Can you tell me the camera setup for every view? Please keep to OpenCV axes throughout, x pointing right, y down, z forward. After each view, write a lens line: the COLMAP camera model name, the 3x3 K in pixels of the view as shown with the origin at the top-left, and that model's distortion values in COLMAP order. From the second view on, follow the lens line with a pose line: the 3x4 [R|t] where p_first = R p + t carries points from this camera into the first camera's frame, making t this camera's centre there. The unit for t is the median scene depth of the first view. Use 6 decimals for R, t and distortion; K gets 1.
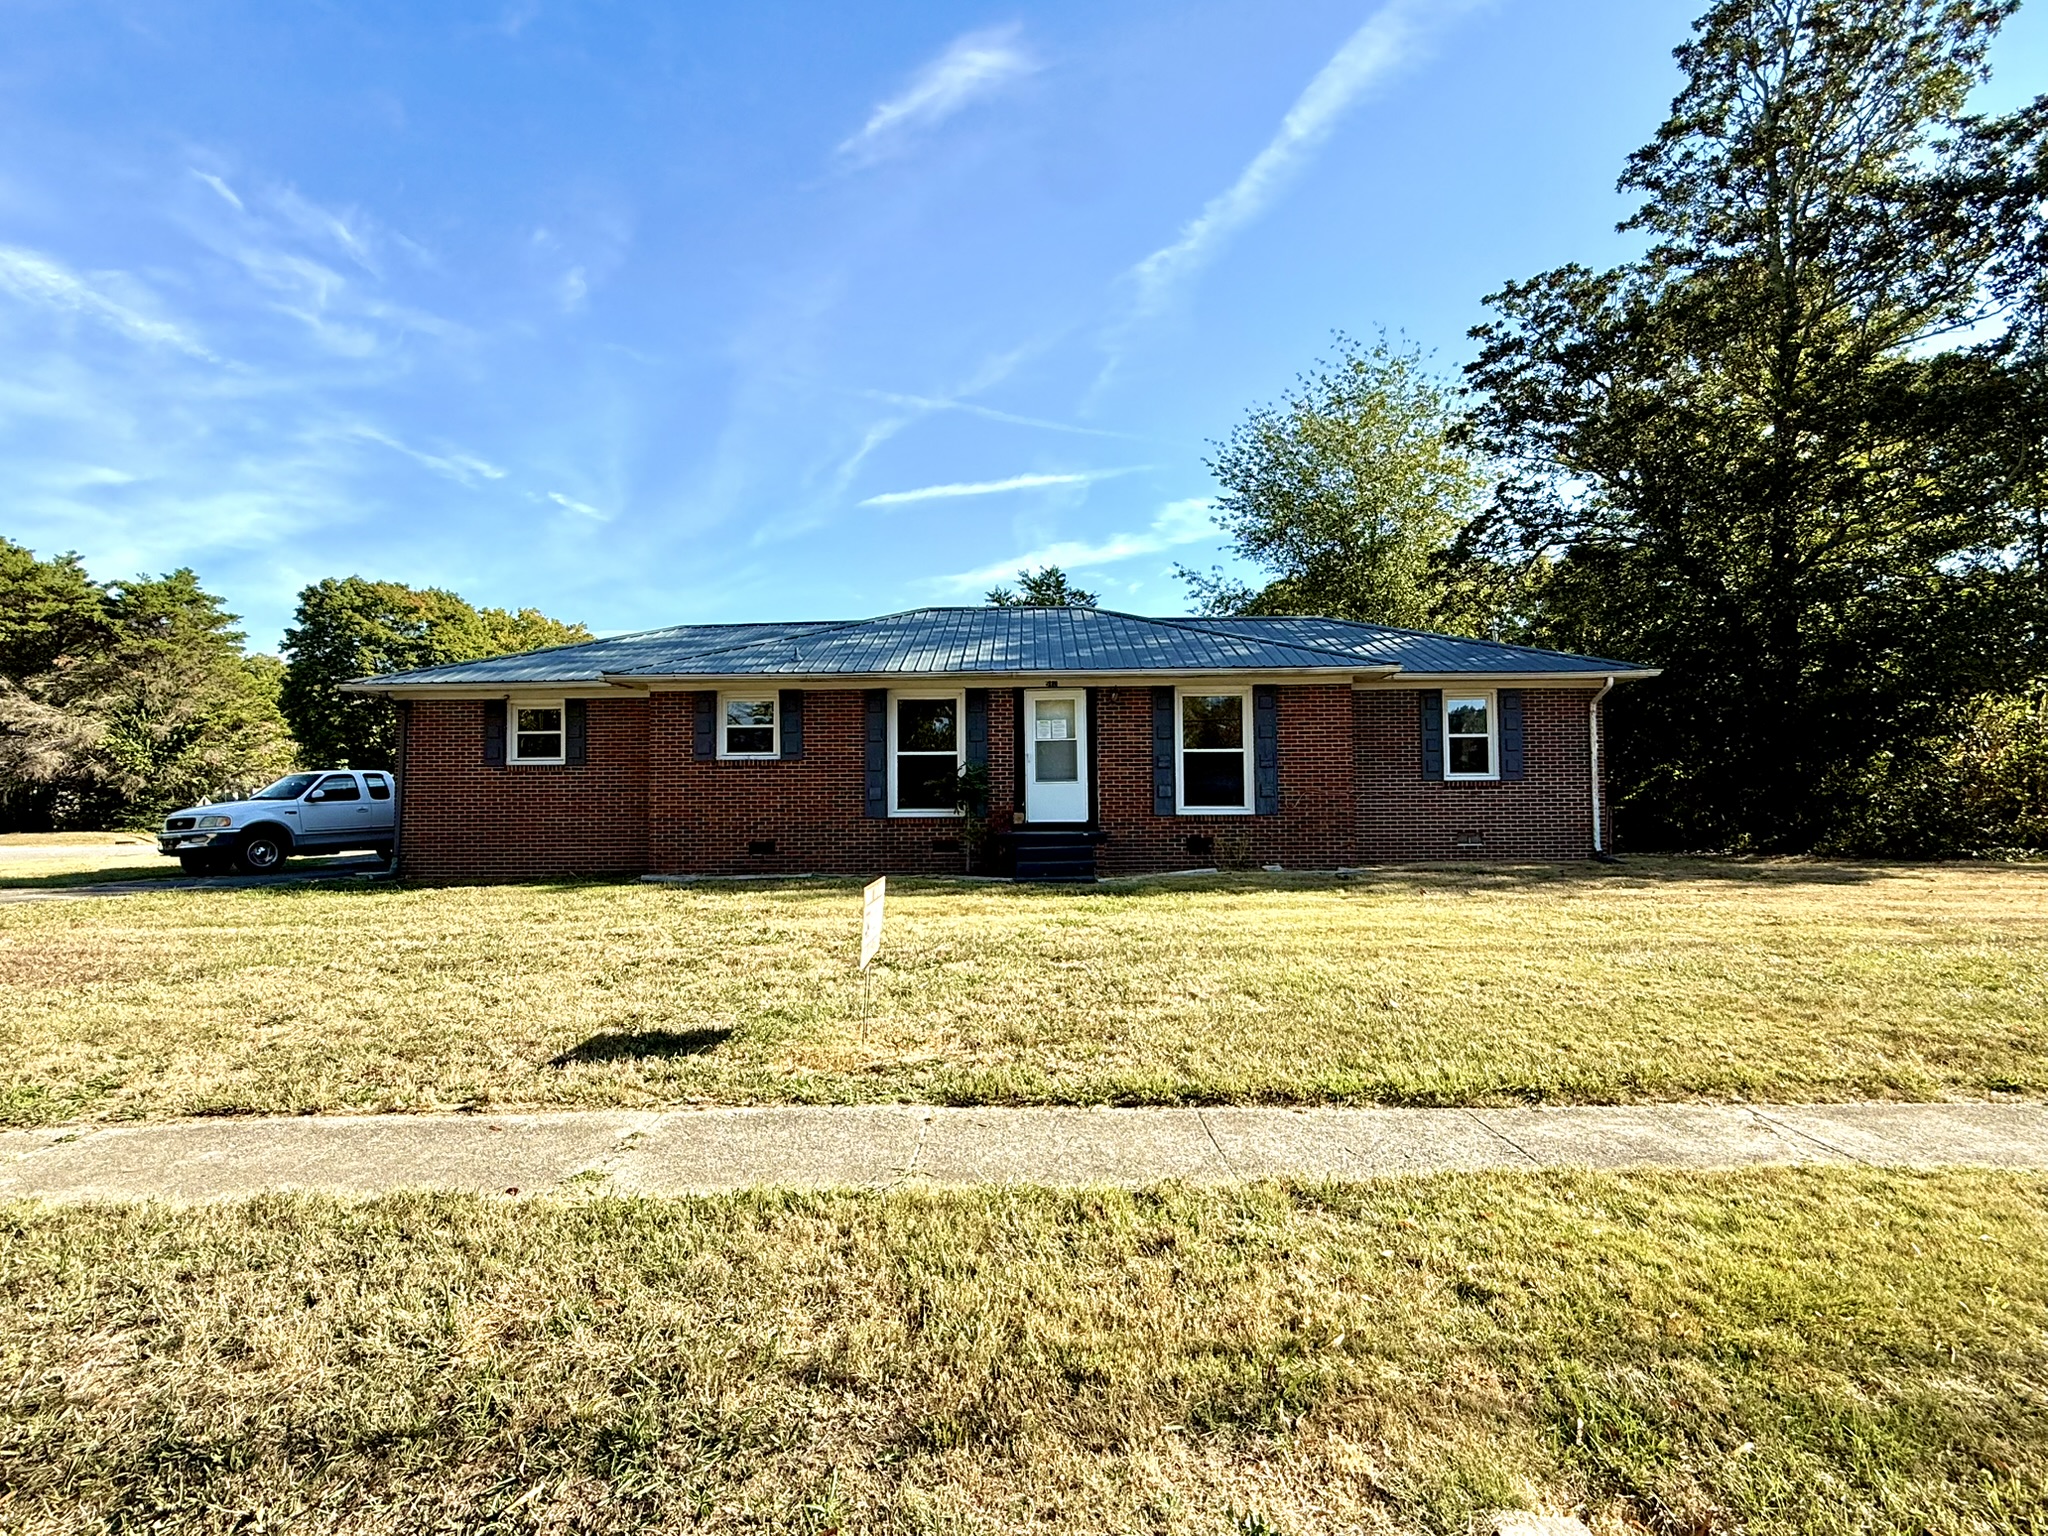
lens RADIAL K [[1014.5, 0, 1026.8], [0, 1014.5, 777.4], [0, 0, 1]] dist [-0.002023, -0.001521]
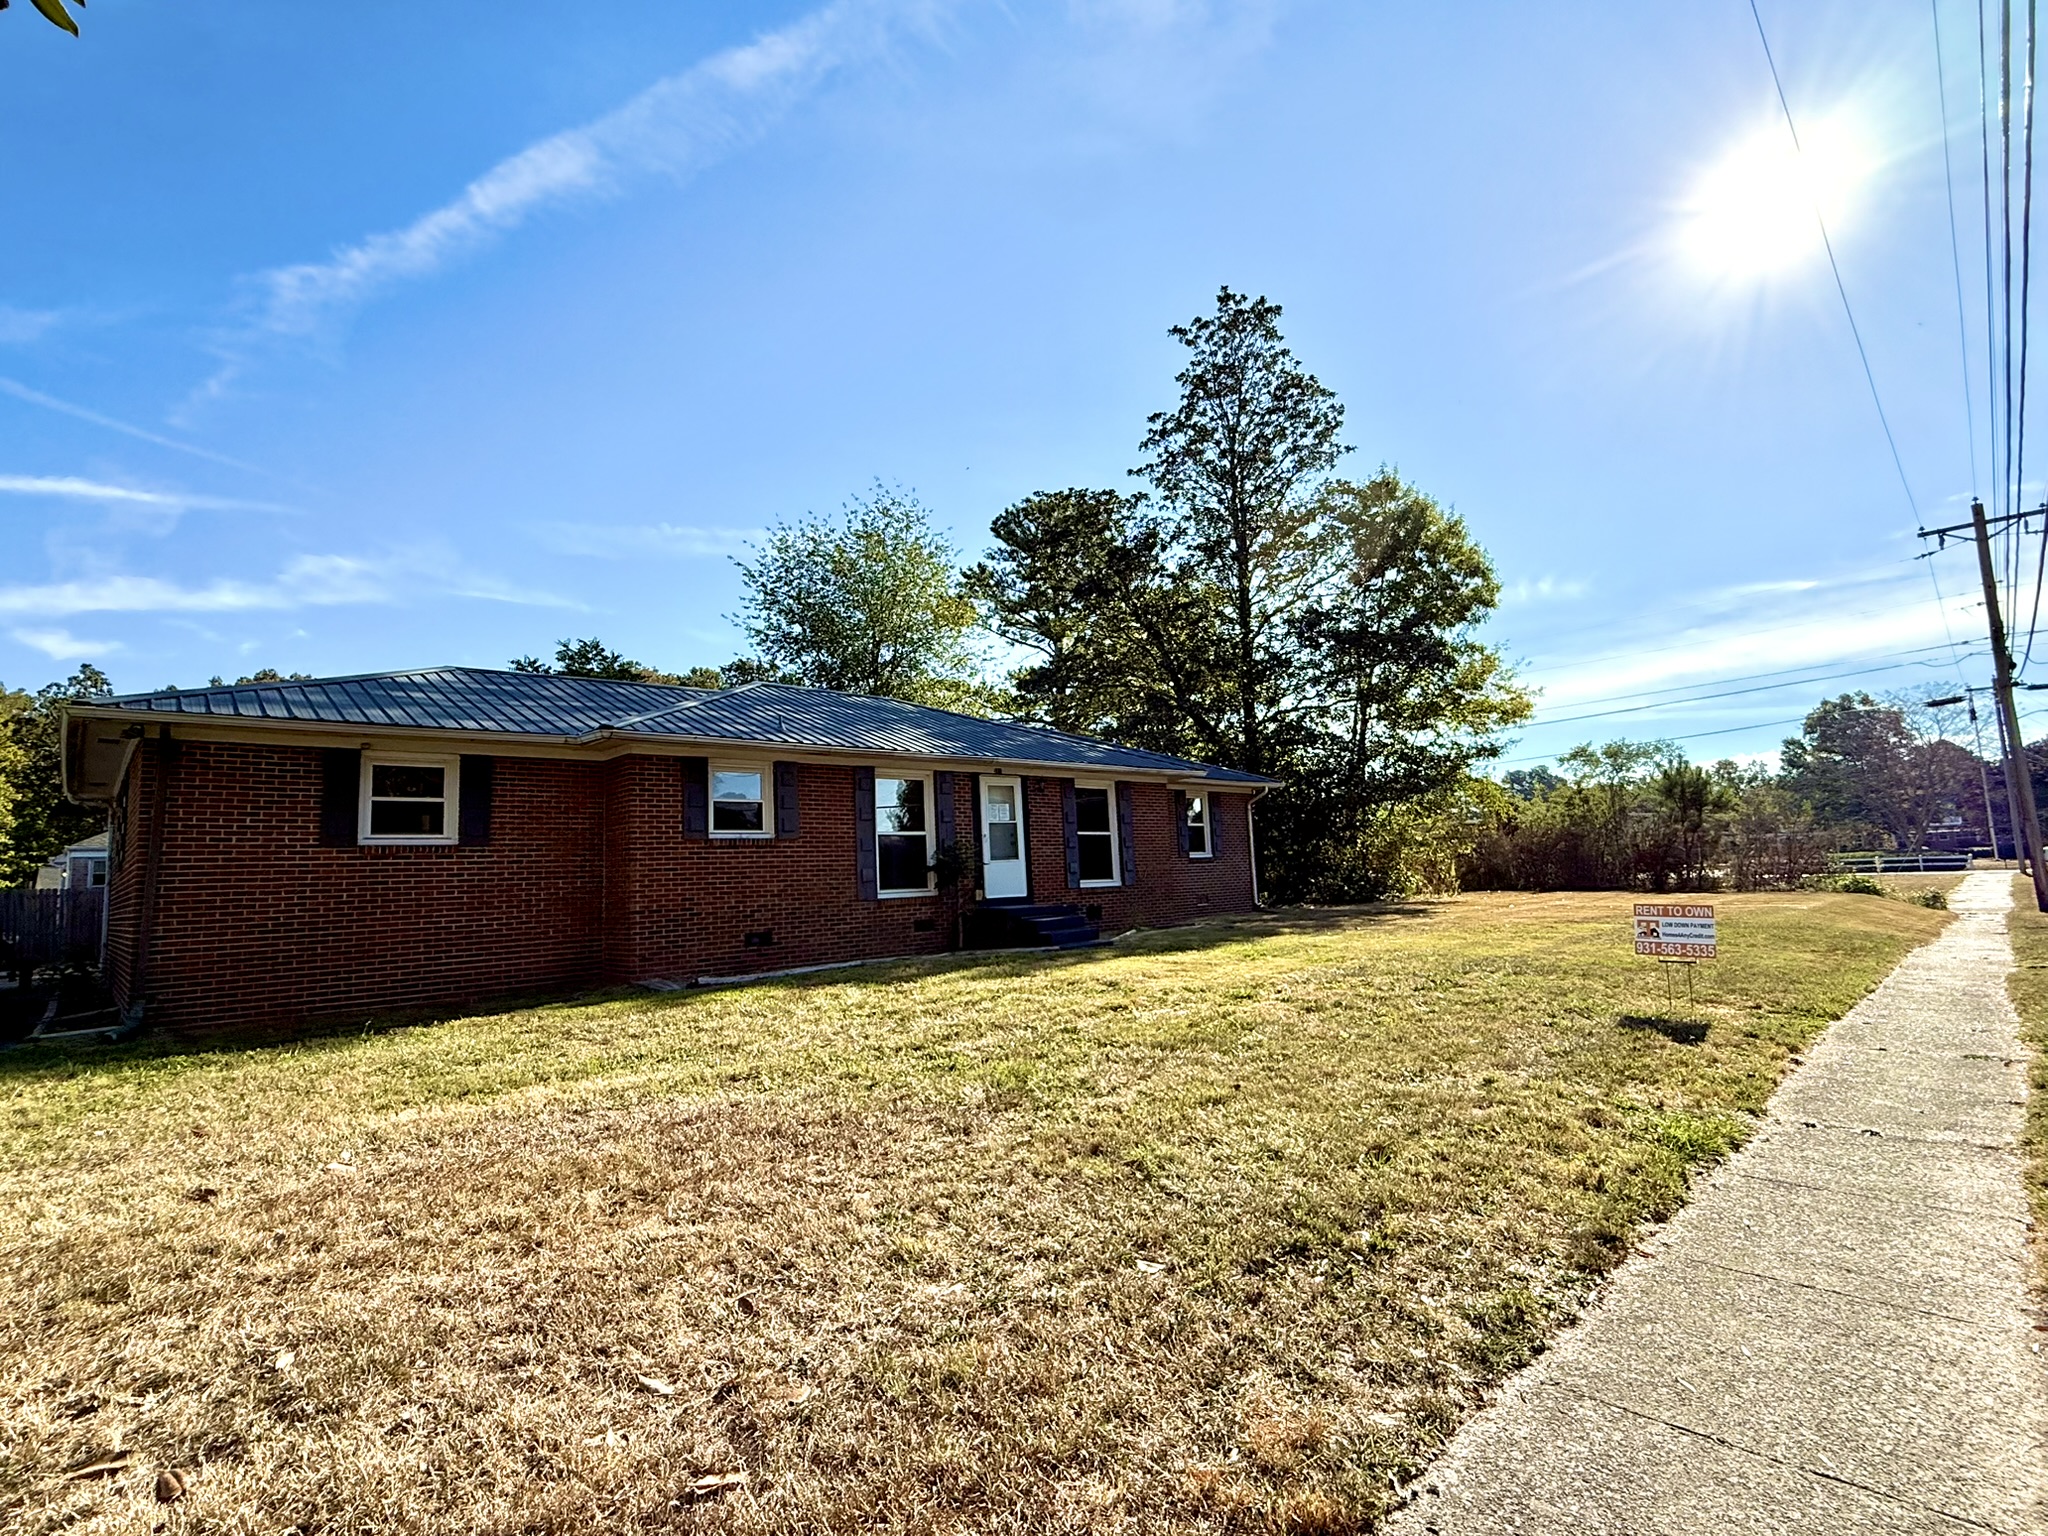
lens RADIAL K [[1014.5, 0, 1036.8], [0, 1014.5, 761.6], [0, 0, 1]] dist [-0.002023, -0.001521]
pose [[0.702544, 0.060264, 0.709084, -0.595268], [0.021848, 0.994112, -0.106135, 0.012469], [-0.711304, 0.090056, 0.697091, 0.167459]]
